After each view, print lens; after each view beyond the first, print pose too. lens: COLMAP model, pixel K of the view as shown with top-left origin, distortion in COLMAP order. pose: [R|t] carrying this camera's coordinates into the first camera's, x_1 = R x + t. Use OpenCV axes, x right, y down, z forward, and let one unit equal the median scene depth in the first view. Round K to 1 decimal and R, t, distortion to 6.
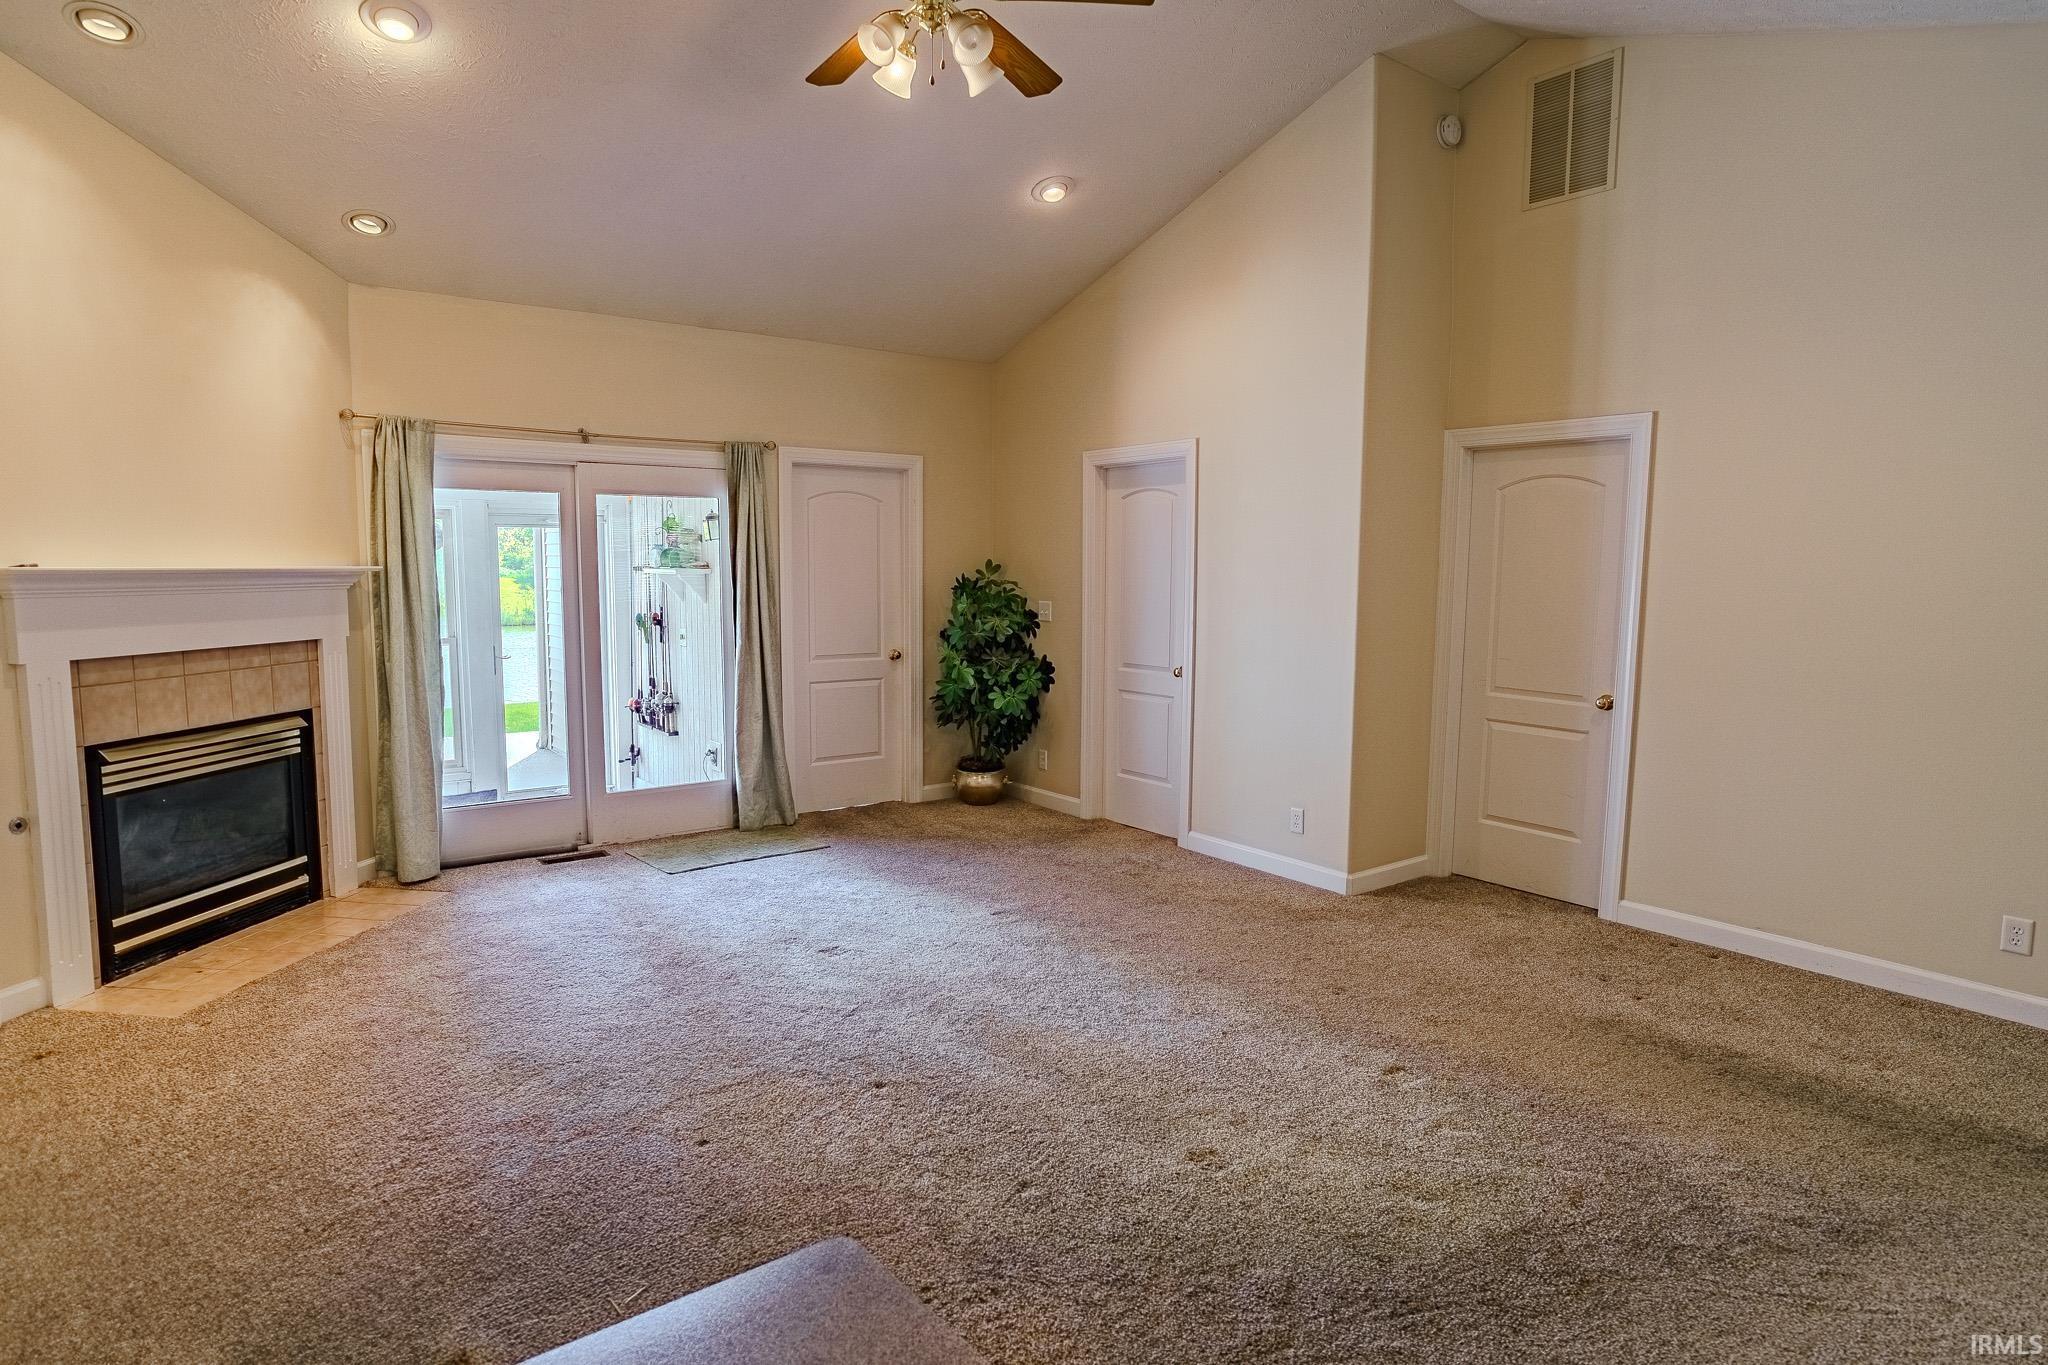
lens RADIAL K [[1107.8, 0, 1017.1], [0, 1107.8, 688.5], [0, 0, 1]] dist [-0.018526, -0.000556]
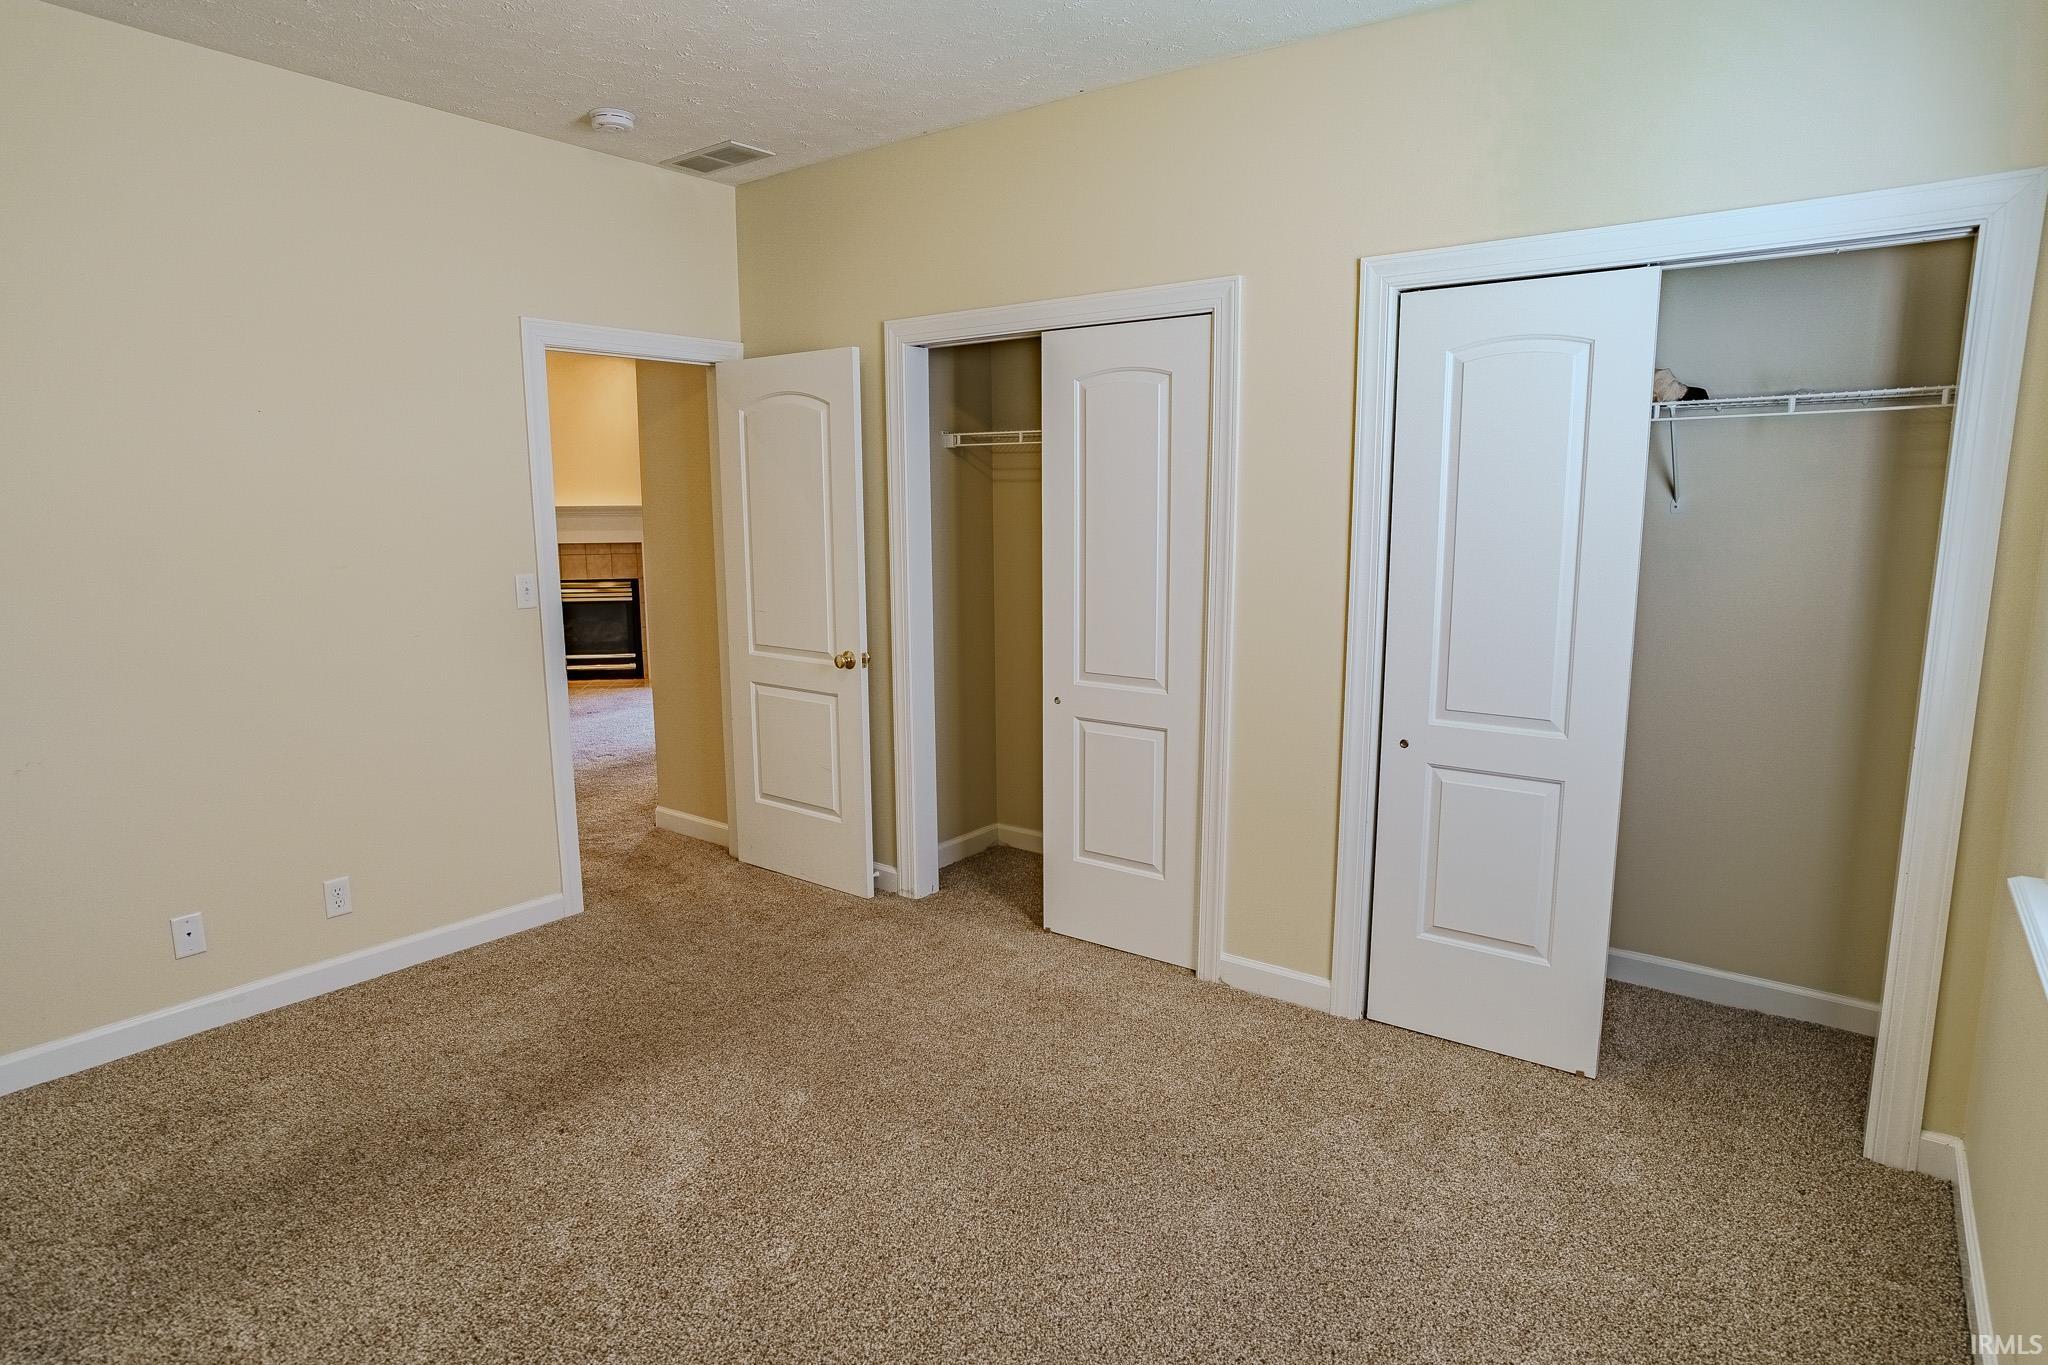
lens RADIAL K [[1131.8, 0, 1027.4], [0, 1131.8, 677.6], [0, 0, 1]] dist [-0.054876, 0.037213]
pose [[0.311537, 0.149322, -0.938428, 1.409498], [-0.108209, 0.986727, 0.121085, -0.119741], [0.944053, 0.063824, 0.323560, 0.986342]]
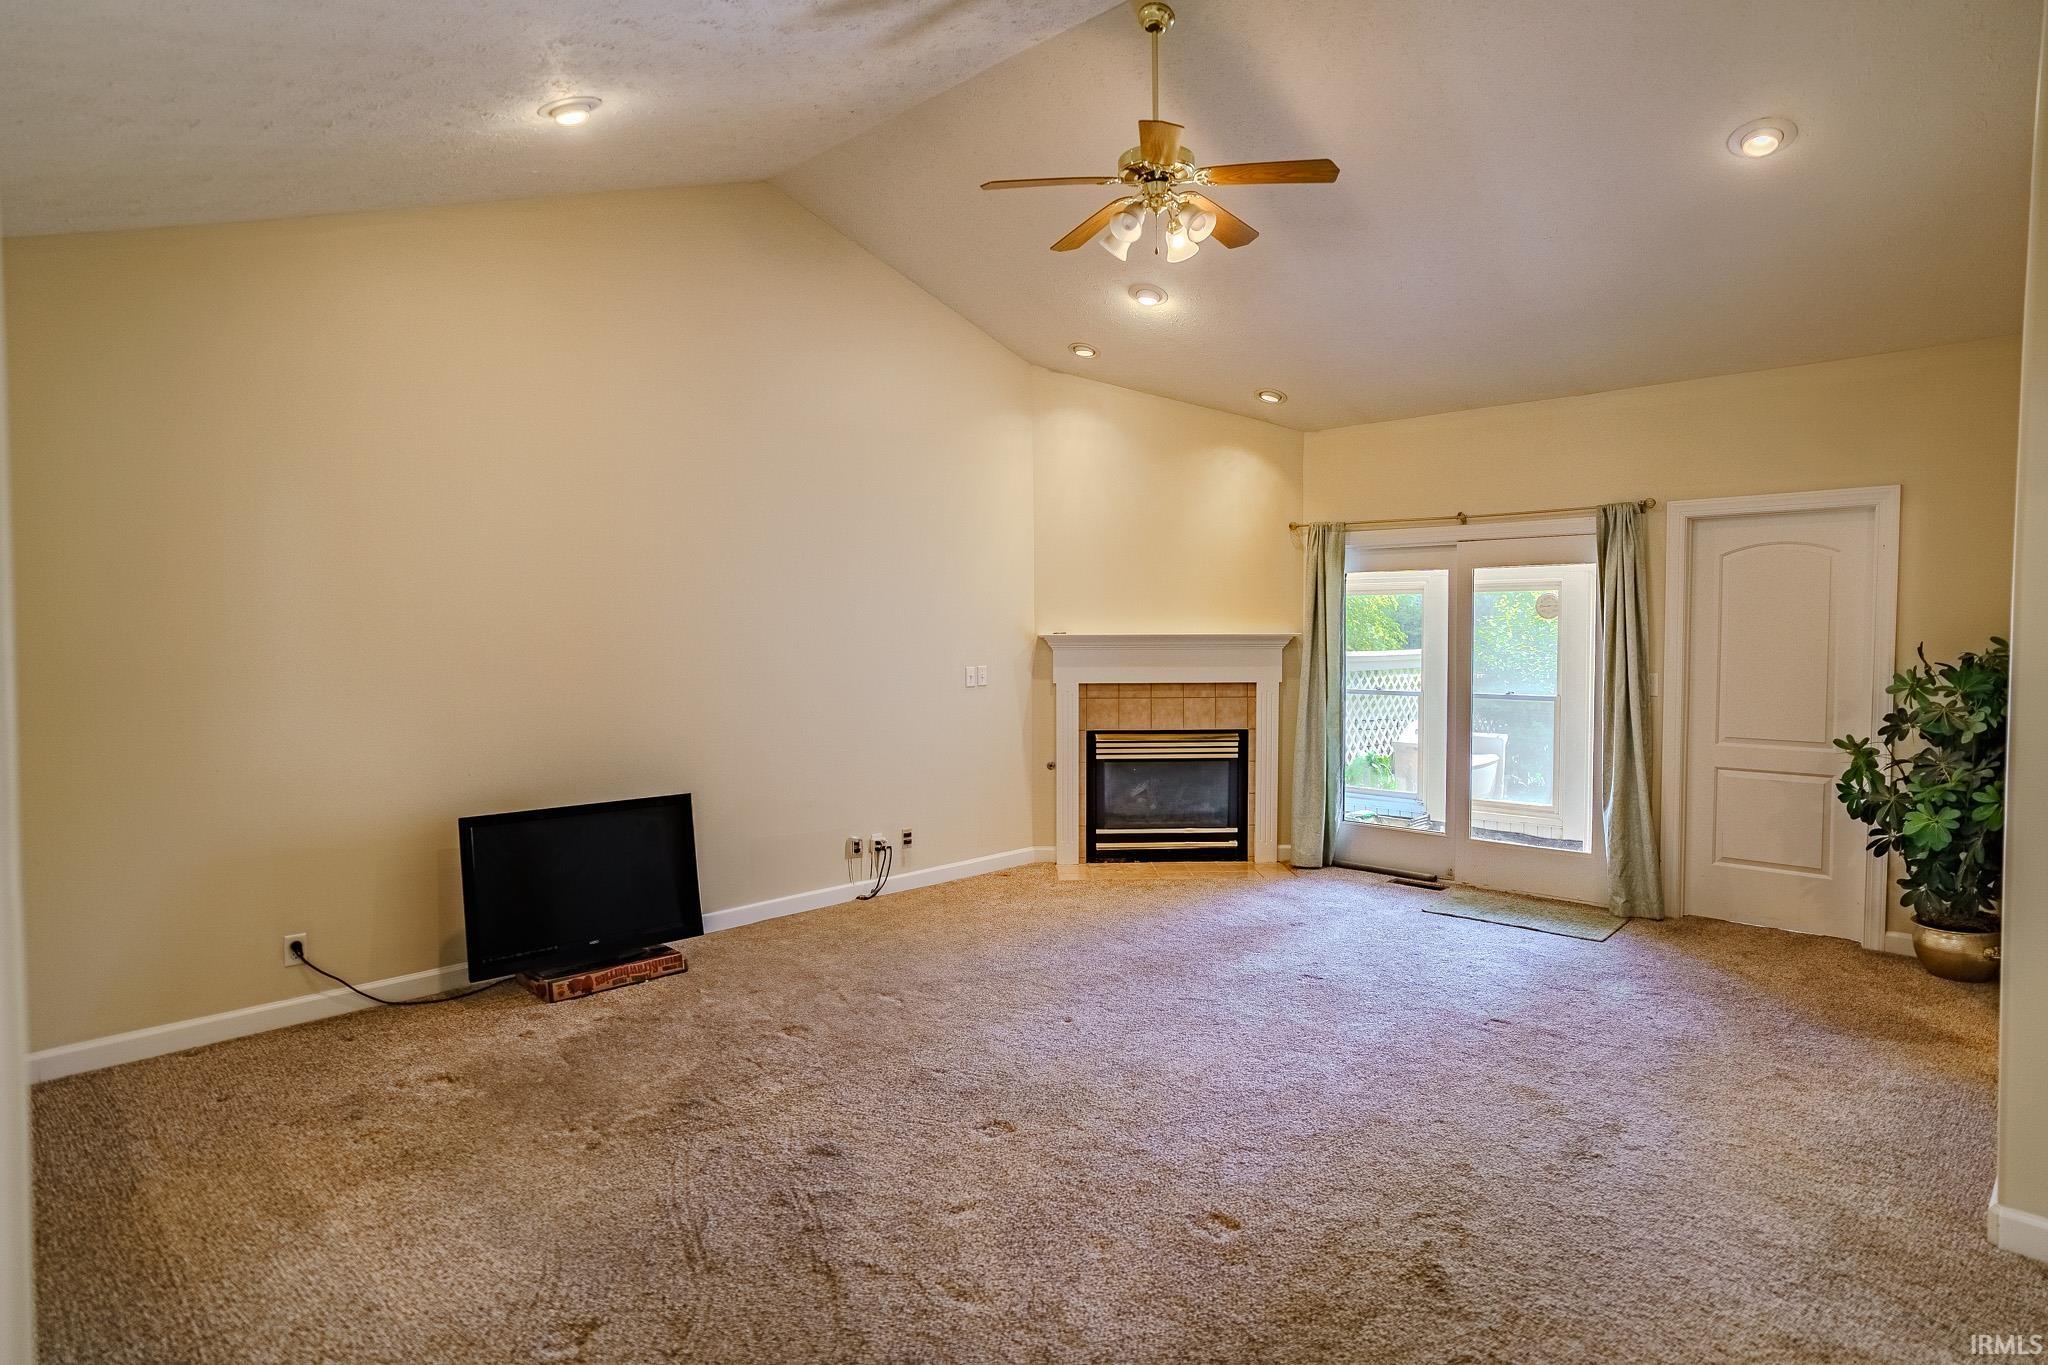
lens RADIAL K [[1131.8, 0, 1027.4], [0, 1131.8, 677.6], [0, 0, 1]] dist [-0.054876, 0.037213]
pose [[0.177461, 0.040621, -0.983289, 0.763001], [-0.103173, 0.994410, 0.022460, -0.052242], [0.978705, 0.097463, 0.180660, 0.419119]]
